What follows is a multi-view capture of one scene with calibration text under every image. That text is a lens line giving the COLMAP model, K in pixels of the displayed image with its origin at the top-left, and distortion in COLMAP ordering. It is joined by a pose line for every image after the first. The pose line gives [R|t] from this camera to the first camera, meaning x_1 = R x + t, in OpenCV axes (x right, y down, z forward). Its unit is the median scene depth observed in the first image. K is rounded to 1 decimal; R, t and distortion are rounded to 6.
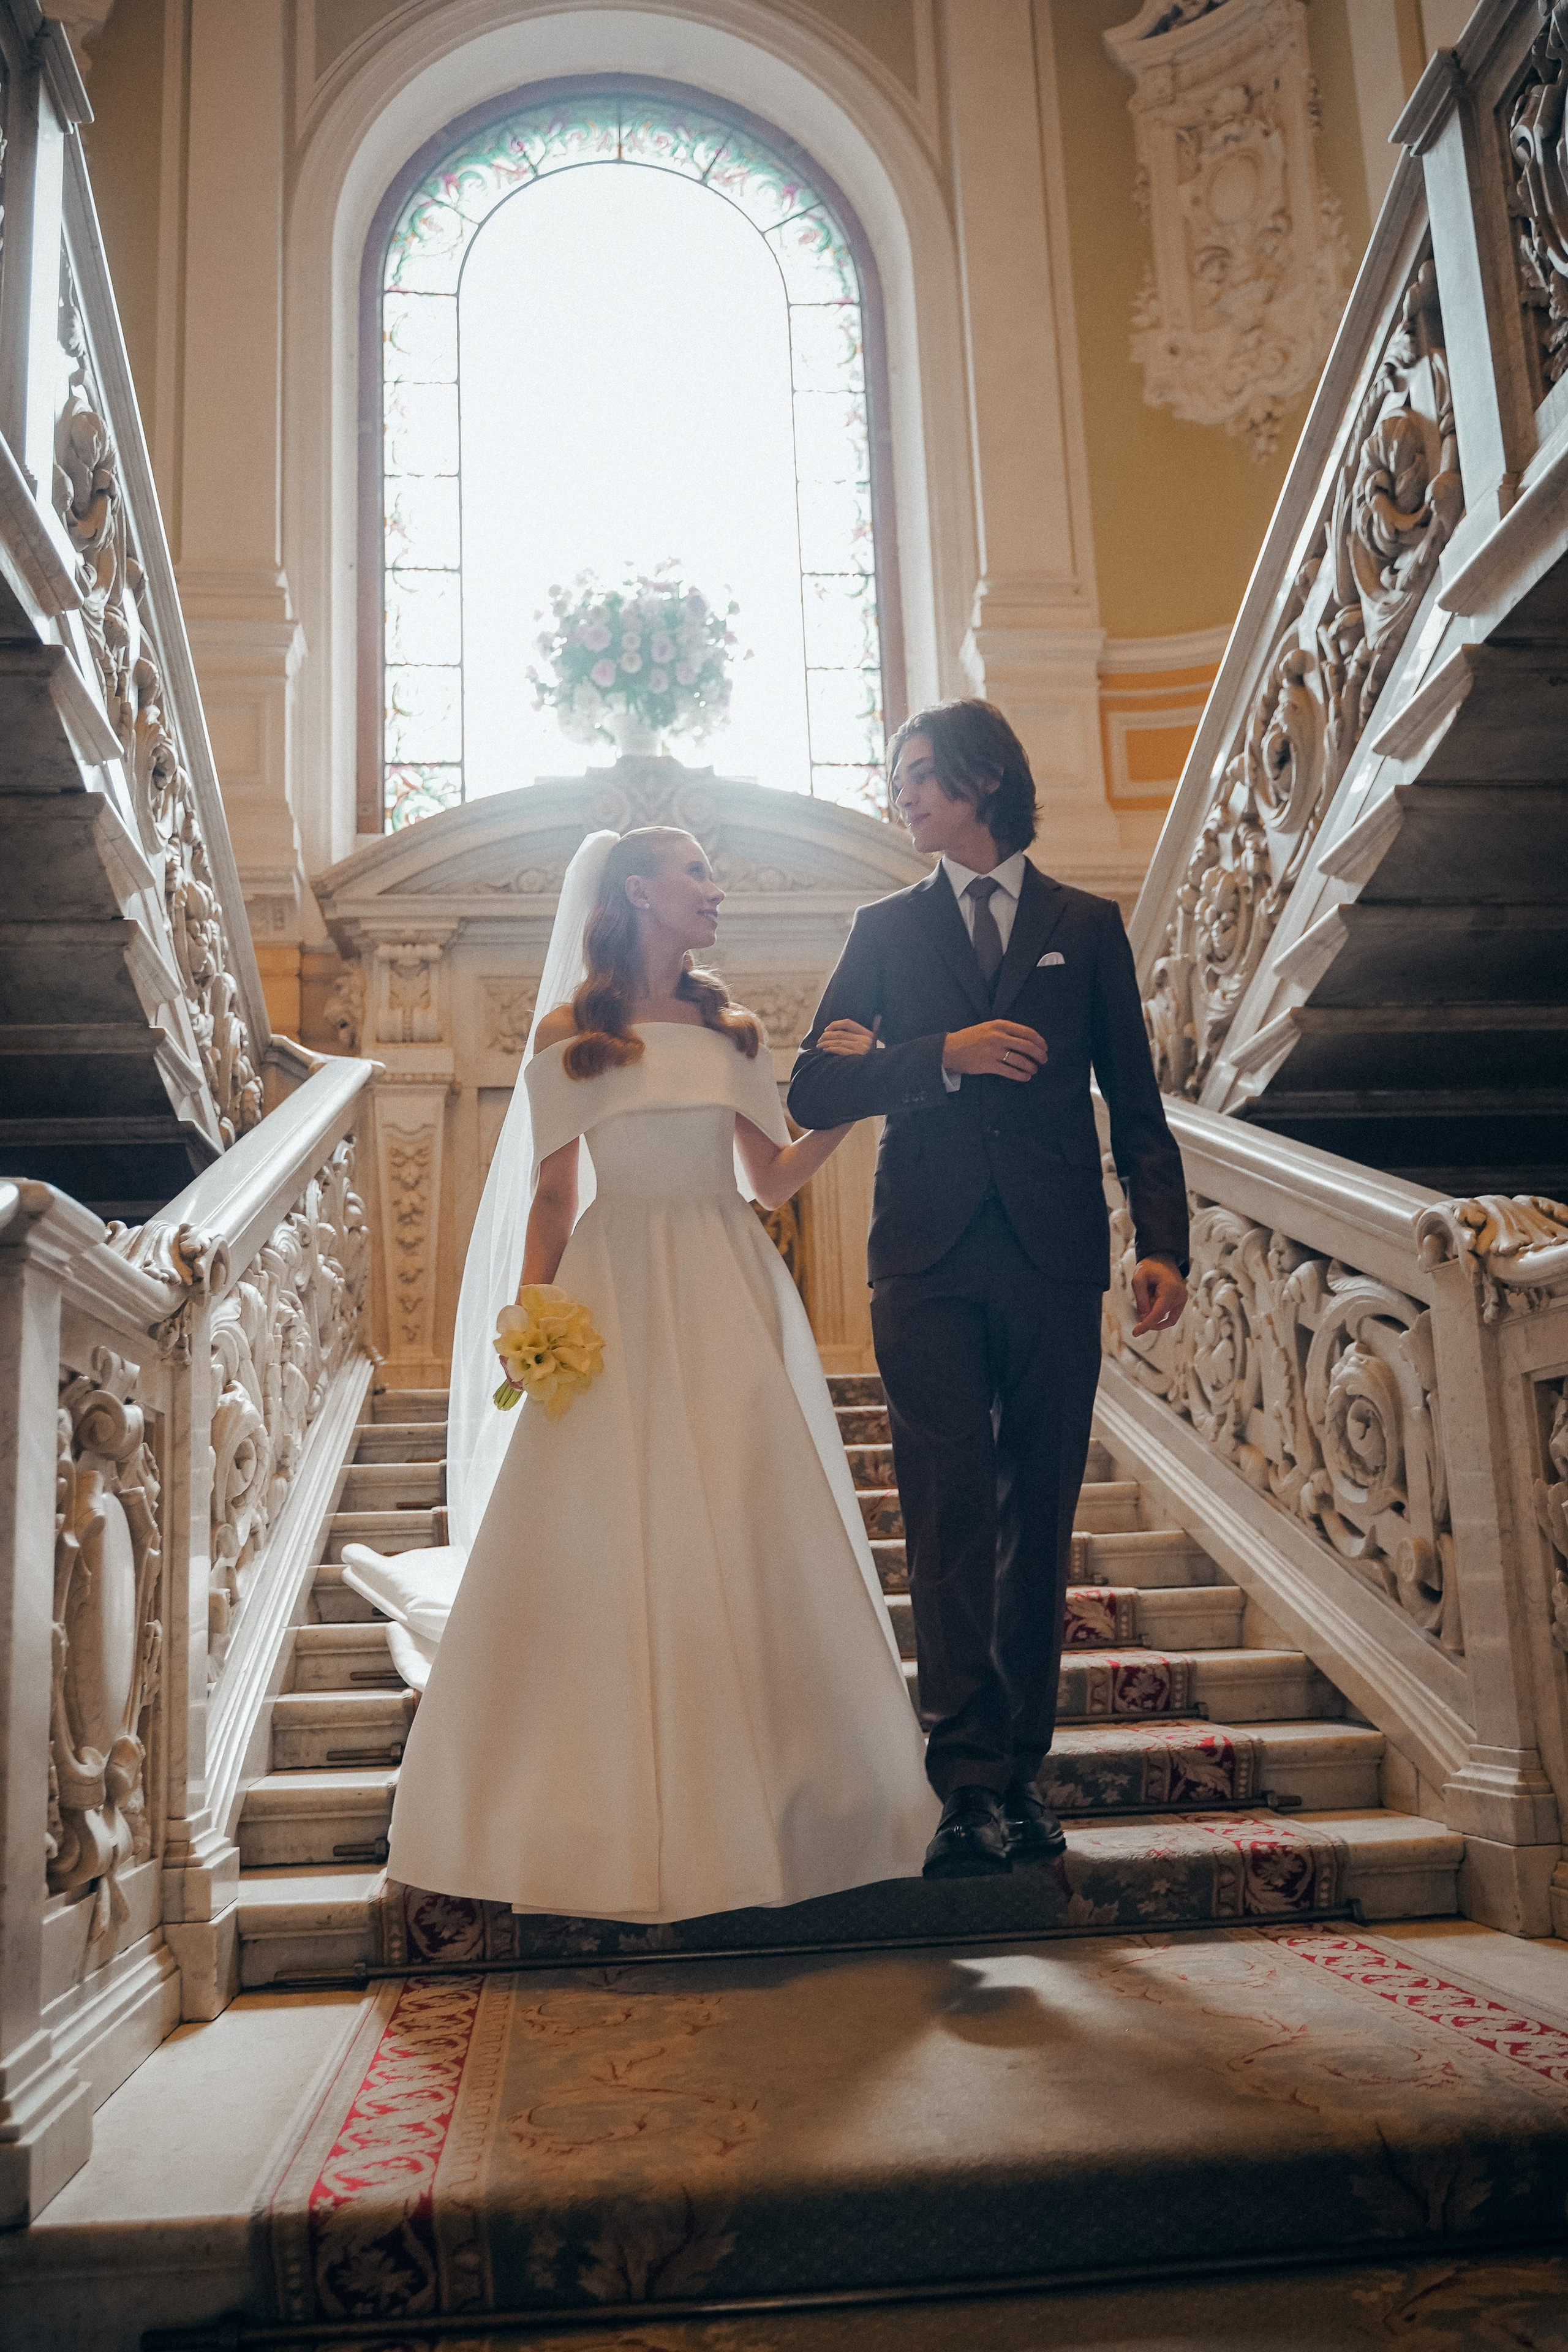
lens RADIAL K [[1951.1, 0, 782.8], [0, 1951.1, 1226.1], [0, 0, 1]] dist [-0.007580, 0.002633]
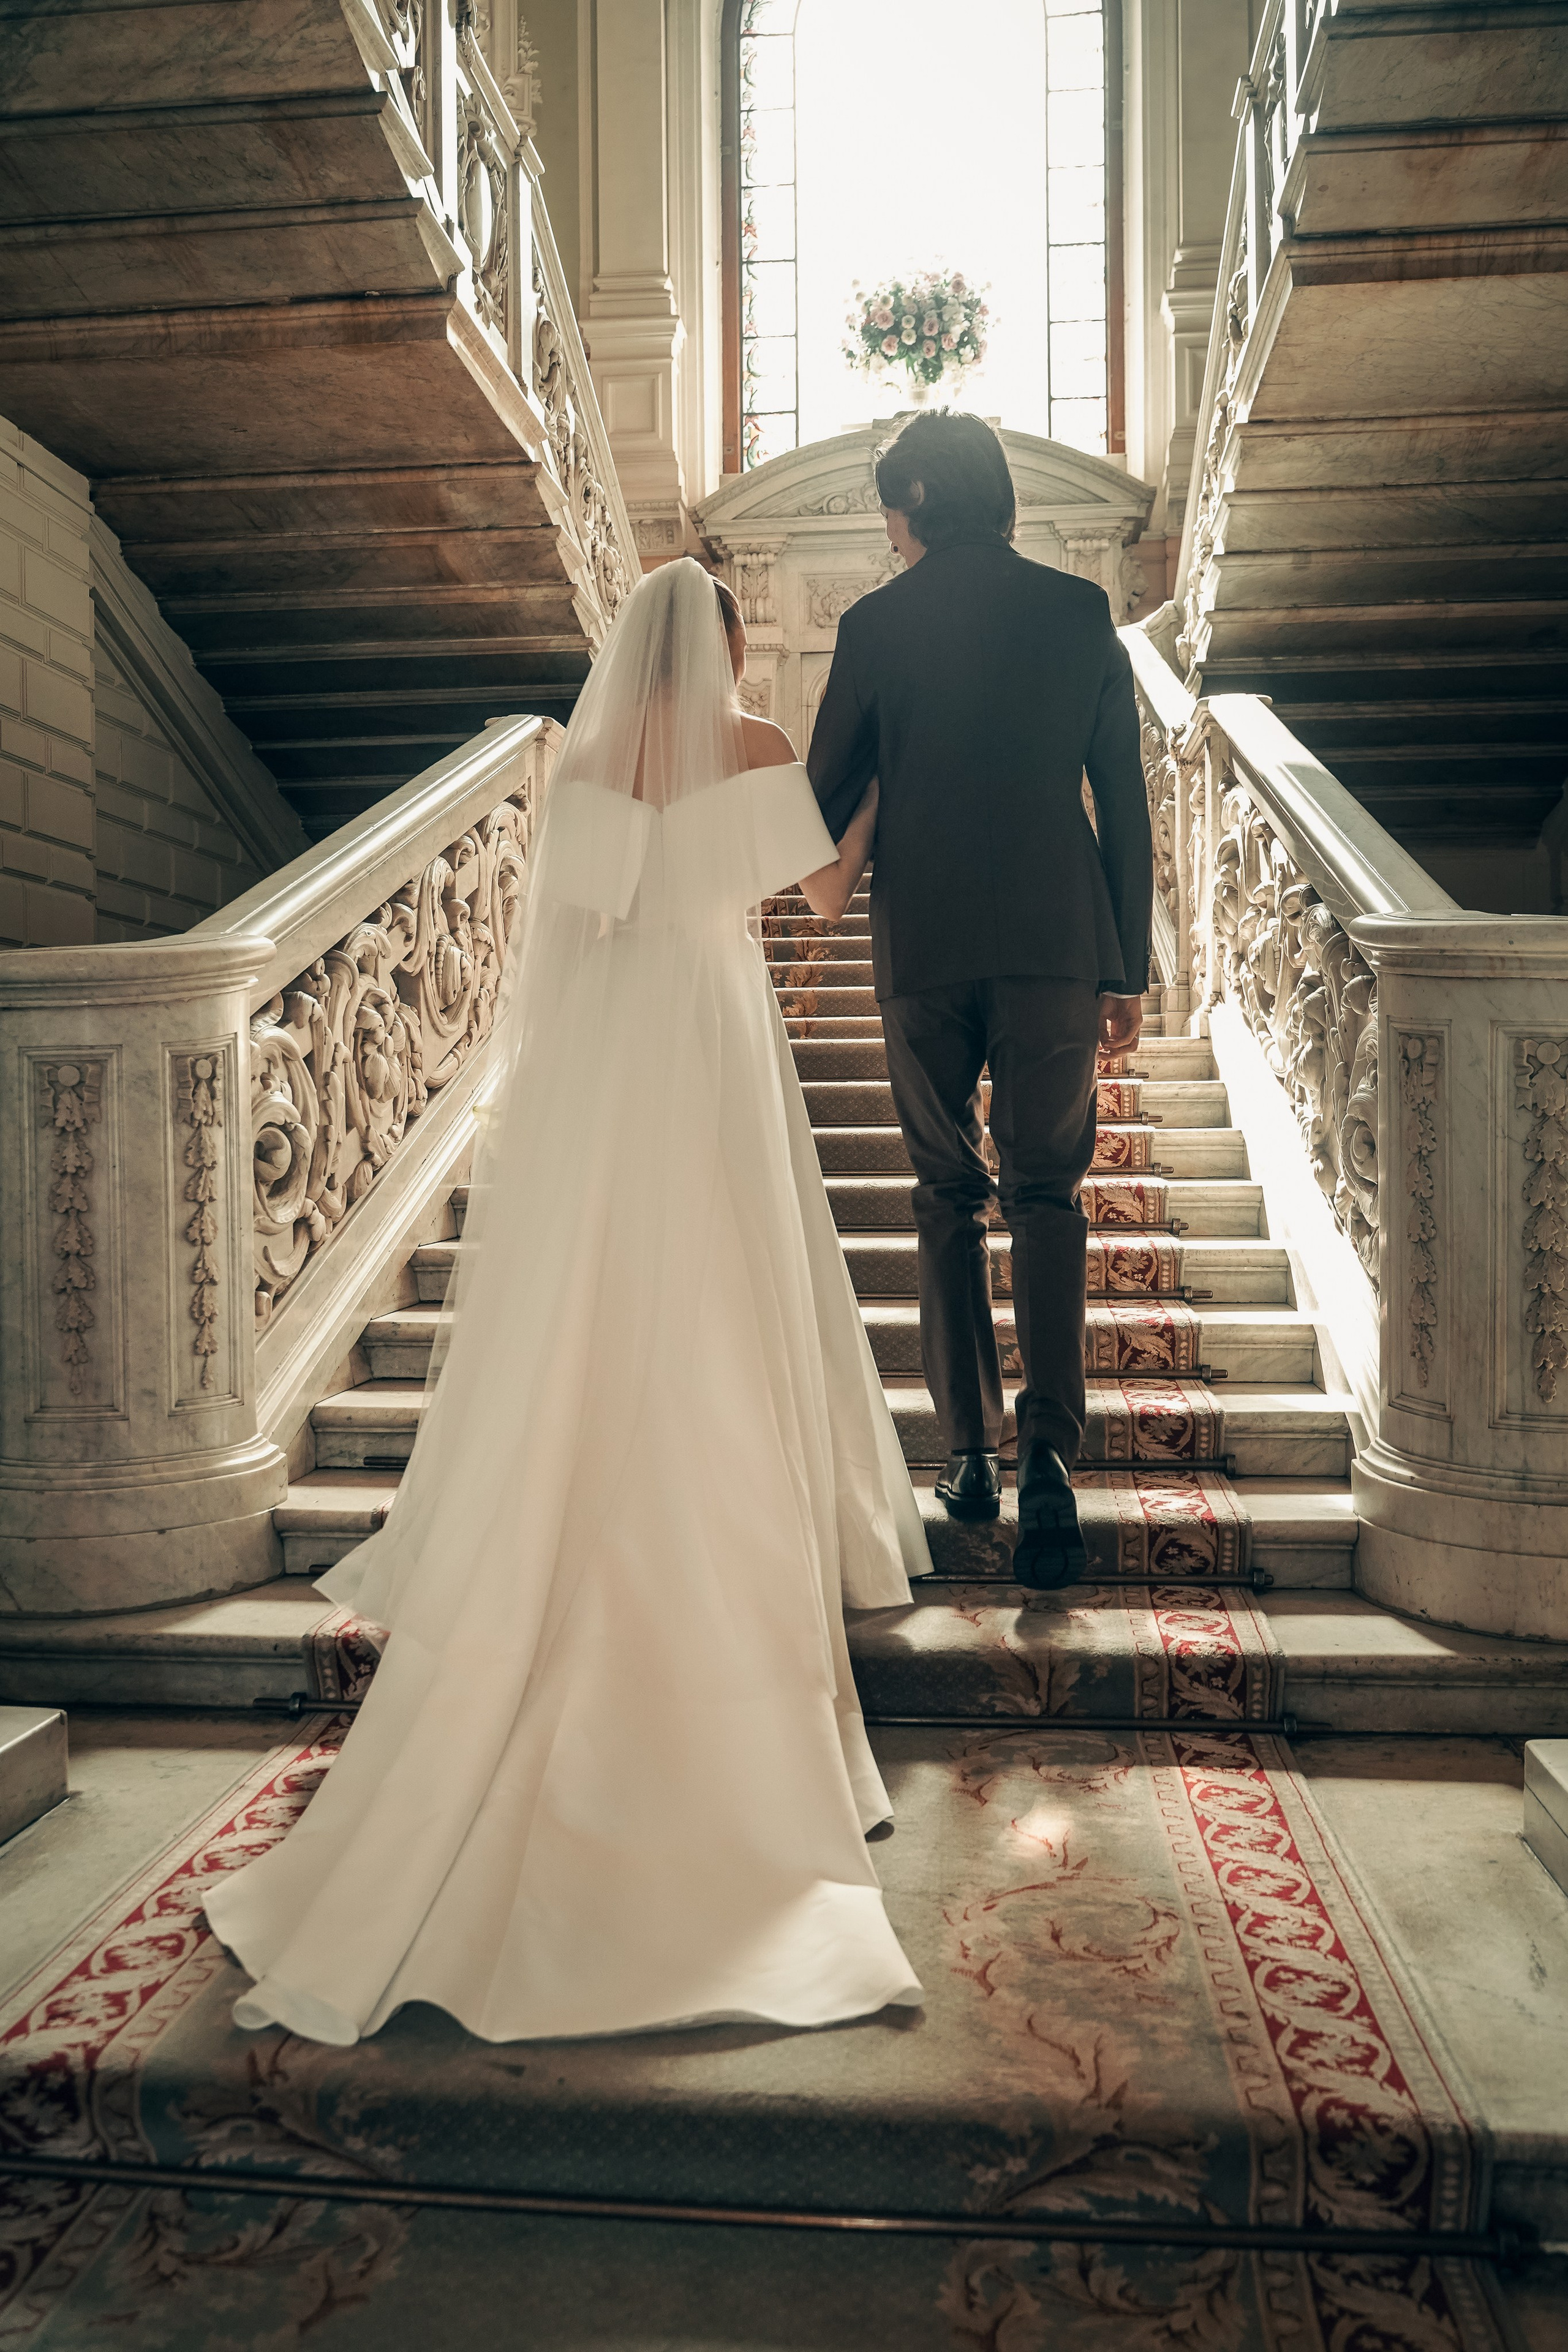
lens RADIAL K [[1893.3, 0, 812.7], [0, 1893.3, 1170.3], [0, 0, 1]] dist [-0.008976, 0.000689]
pose [[0.979292, 0.037246, -0.198998, 0.148136], [0.005365, 0.977813, 0.209413, 0.012029], [0.202383, -0.206144, 0.957364, -0.441594]]
